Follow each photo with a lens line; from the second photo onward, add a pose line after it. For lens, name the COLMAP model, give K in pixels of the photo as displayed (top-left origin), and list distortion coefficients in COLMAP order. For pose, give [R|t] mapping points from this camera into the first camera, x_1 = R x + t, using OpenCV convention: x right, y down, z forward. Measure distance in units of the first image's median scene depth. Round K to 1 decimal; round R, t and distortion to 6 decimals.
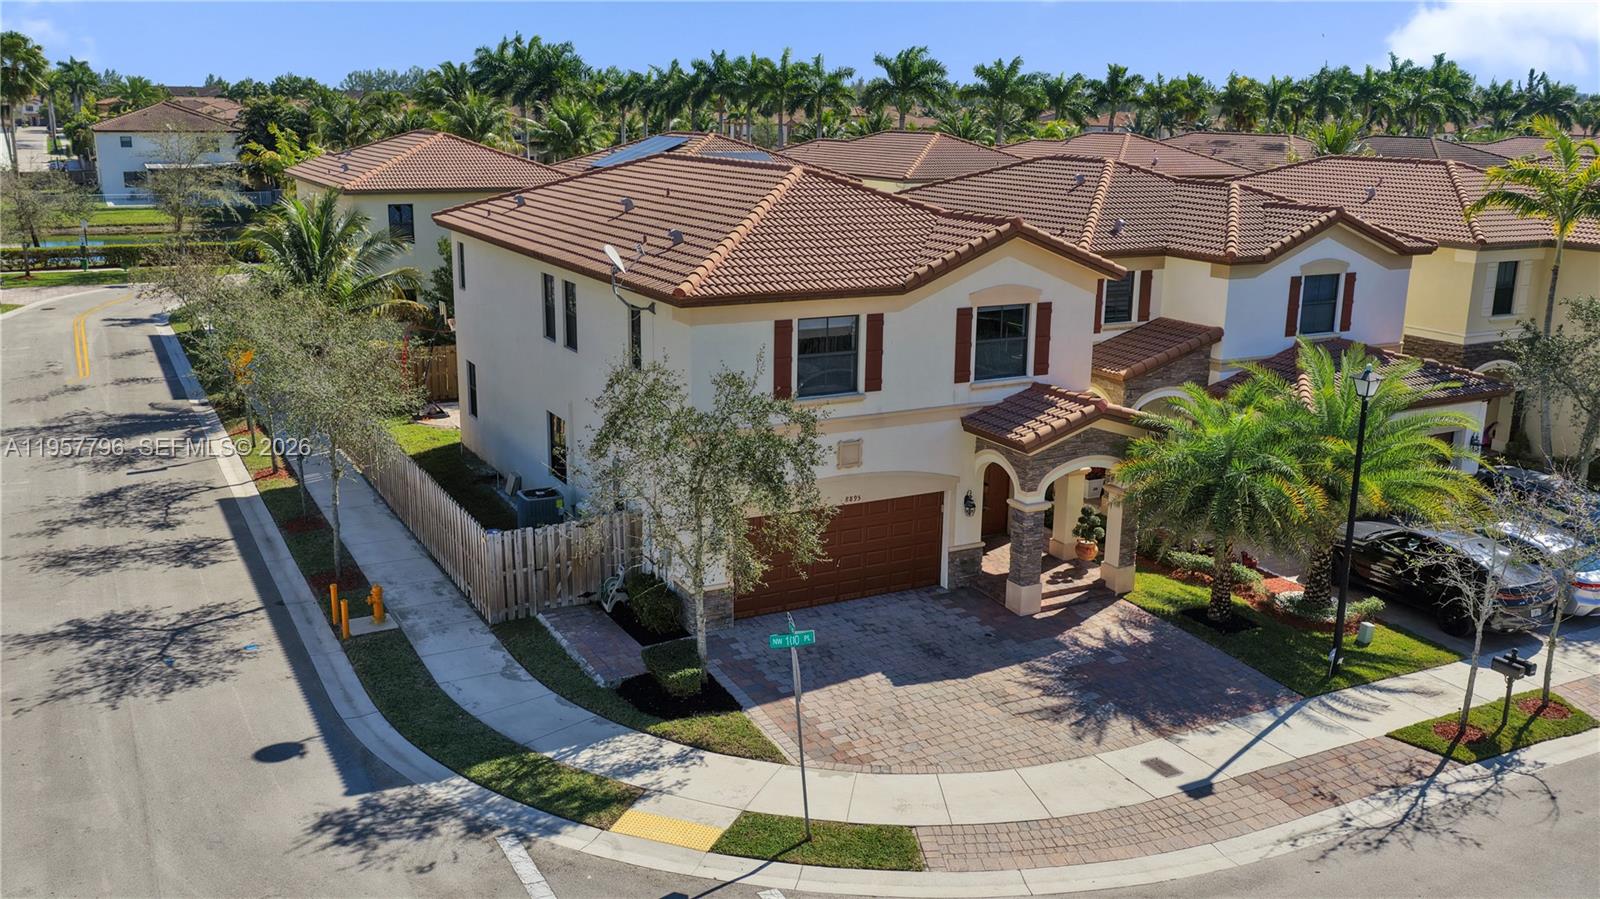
lens RADIAL K [[1367.5, 0, 800.0], [0, 1367.5, 449.5], [0, 0, 1]] dist [-0.002786, 0.016750]
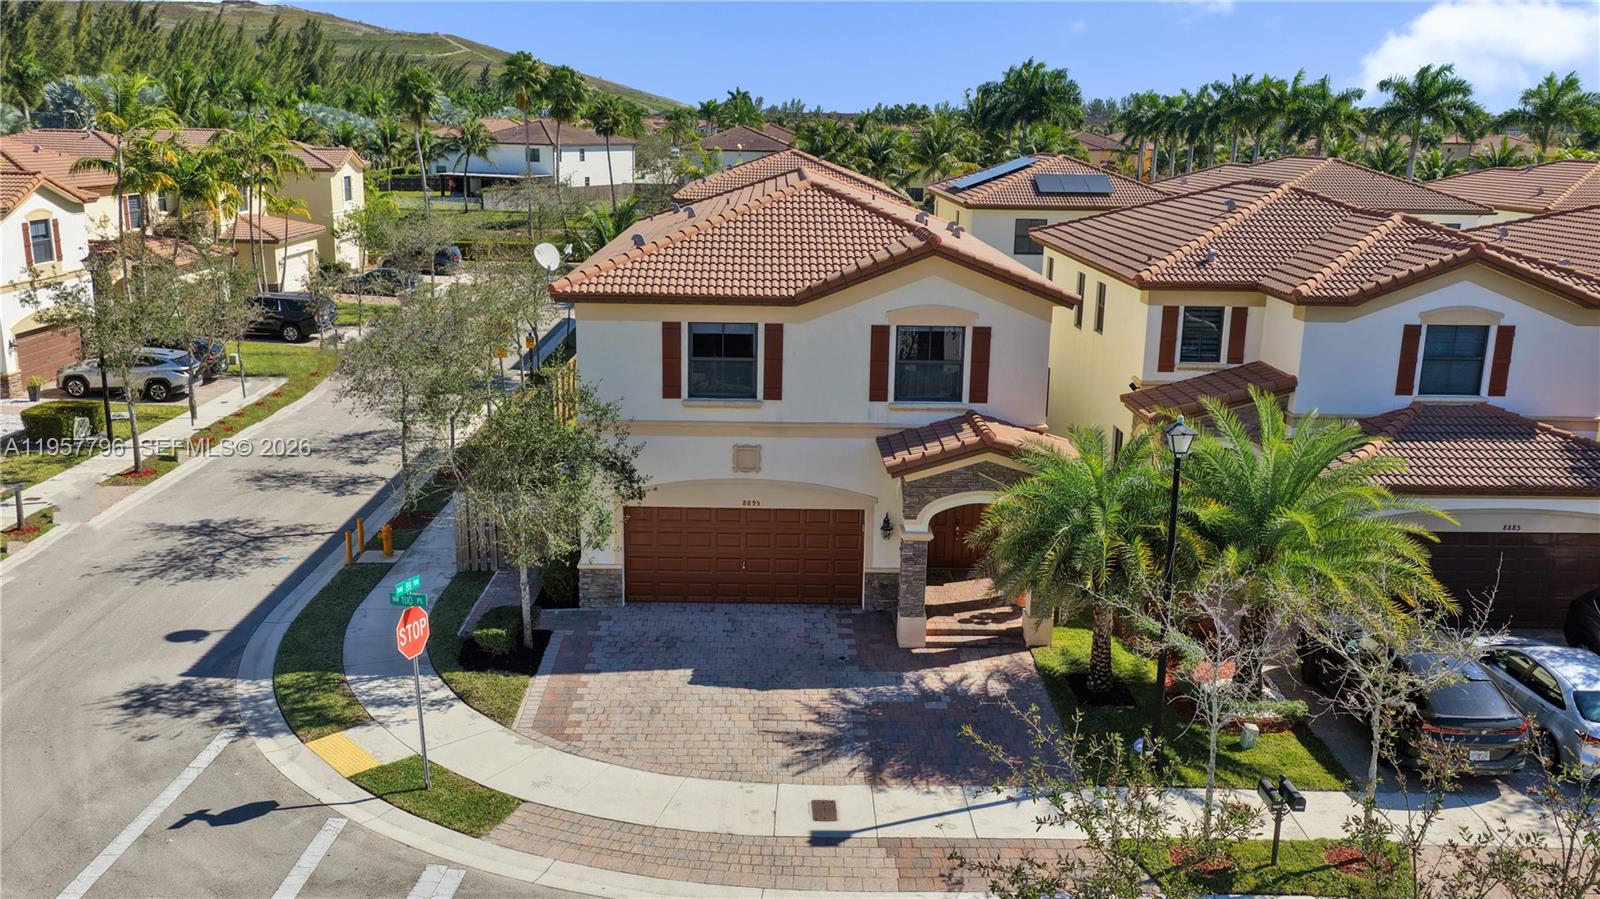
lens RADIAL K [[1336.0, 0, 800.0], [0, 1336.0, 449.5], [0, 0, 1]] dist [0.015901, 0.018821]
pose [[0.891500, 0.110745, -0.439276, 0.513184], [-0.116932, 0.993054, 0.013046, -0.021454], [0.437670, 0.039735, 0.898257, 0.120678]]
